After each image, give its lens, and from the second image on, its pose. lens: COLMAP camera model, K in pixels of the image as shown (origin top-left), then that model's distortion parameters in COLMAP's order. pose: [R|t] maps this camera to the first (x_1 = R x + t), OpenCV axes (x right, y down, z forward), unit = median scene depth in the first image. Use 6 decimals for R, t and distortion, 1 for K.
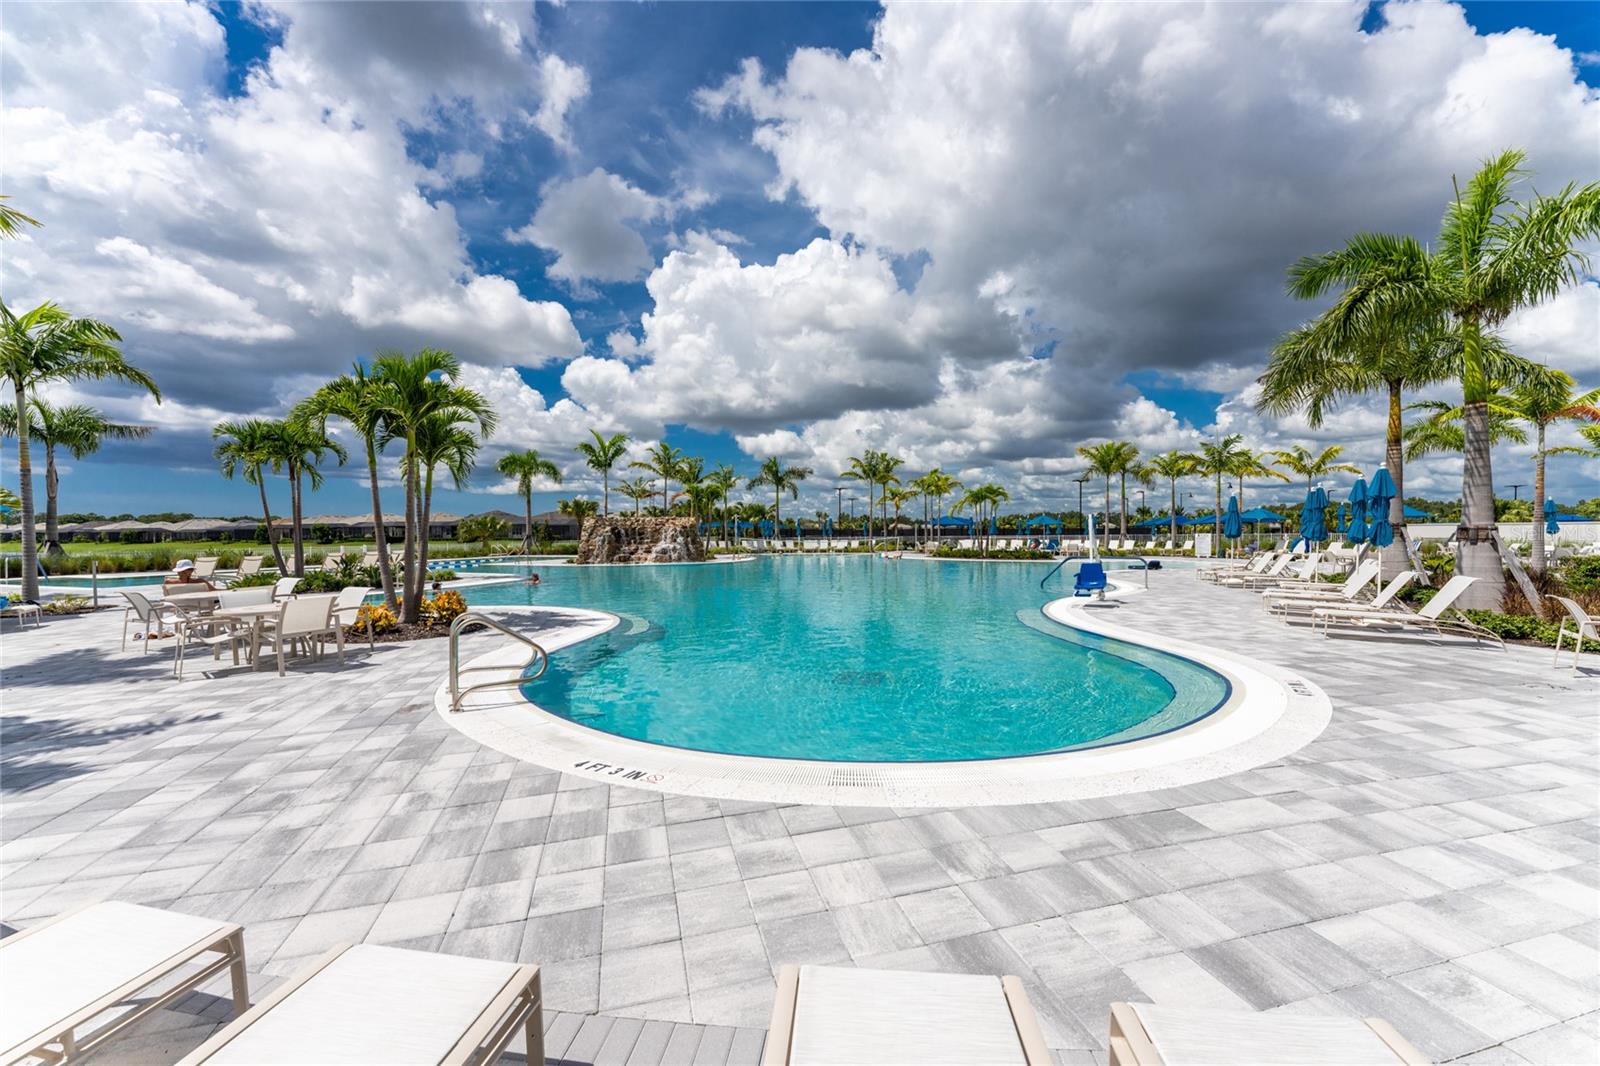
lens RADIAL K [[643.8, 0, 795.9], [0, 643.8, 537.4], [0, 0, 1]] dist [-0.000198, 0.000224]
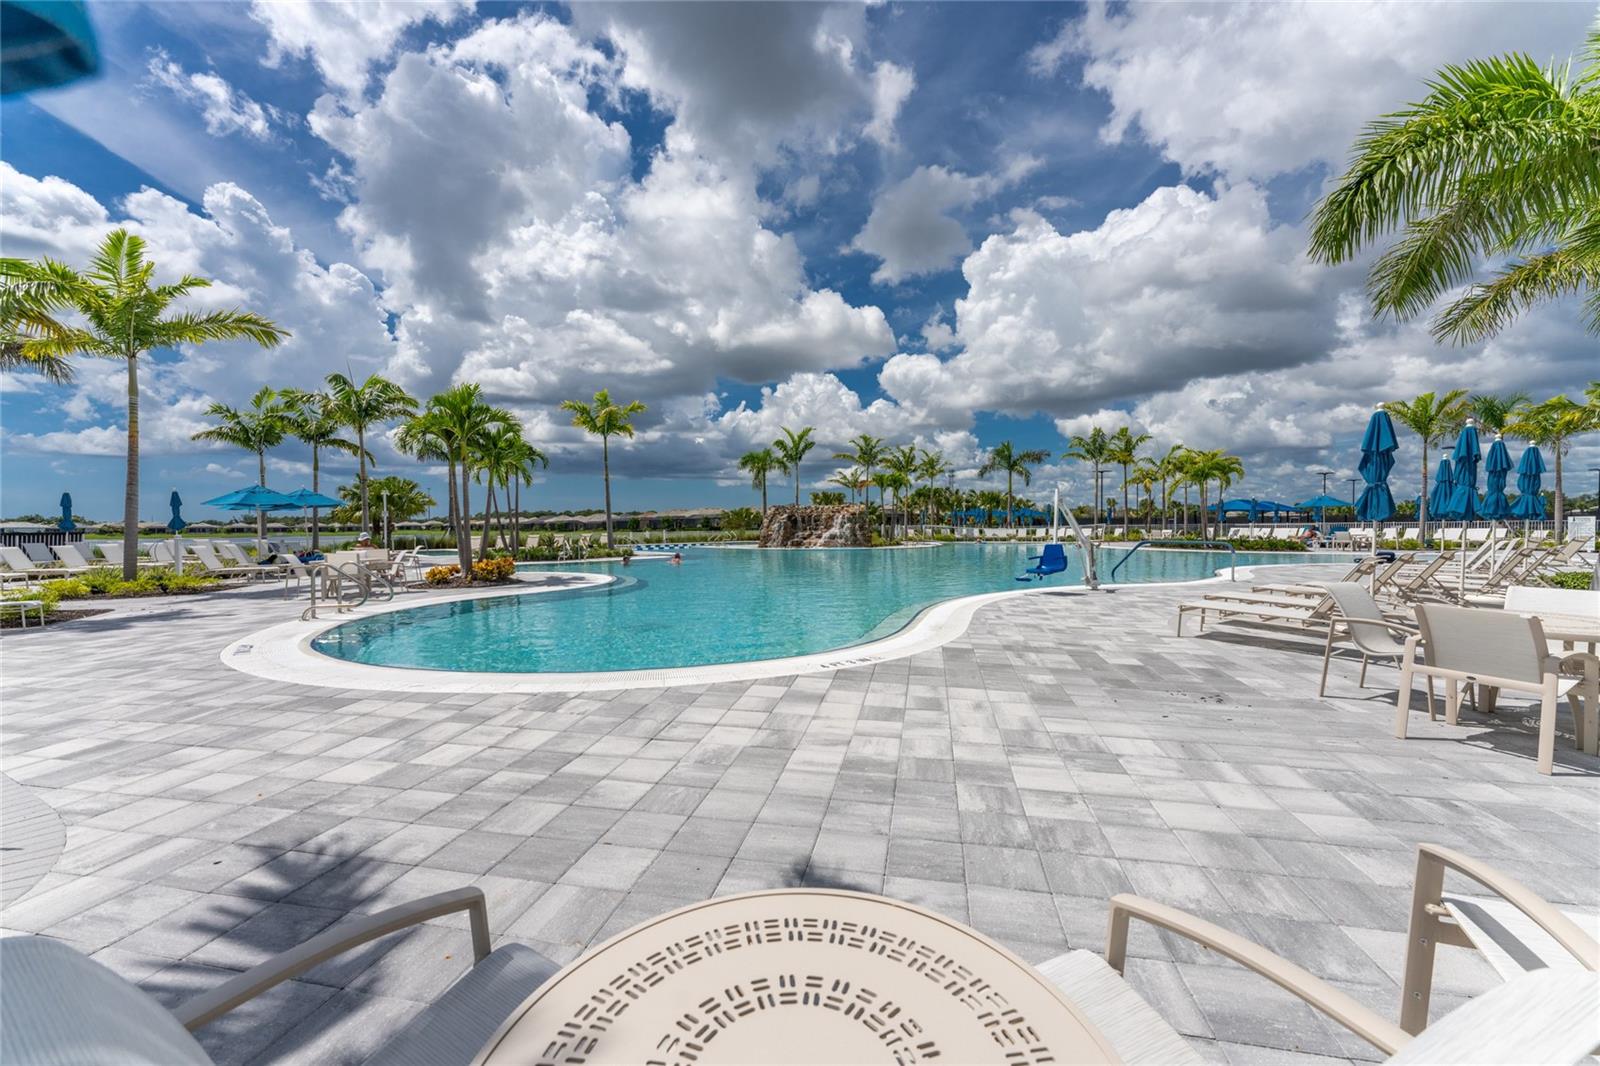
lens RADIAL K [[643.8, 0, 795.9], [0, 643.8, 537.4], [0, 0, 1]] dist [-0.000198, 0.000224]
pose [[0.894140, 0.007157, -0.447730, 0.217183], [-0.000610, 0.999891, 0.014765, 0.006831], [0.447787, -0.012929, 0.894047, 0.022734]]
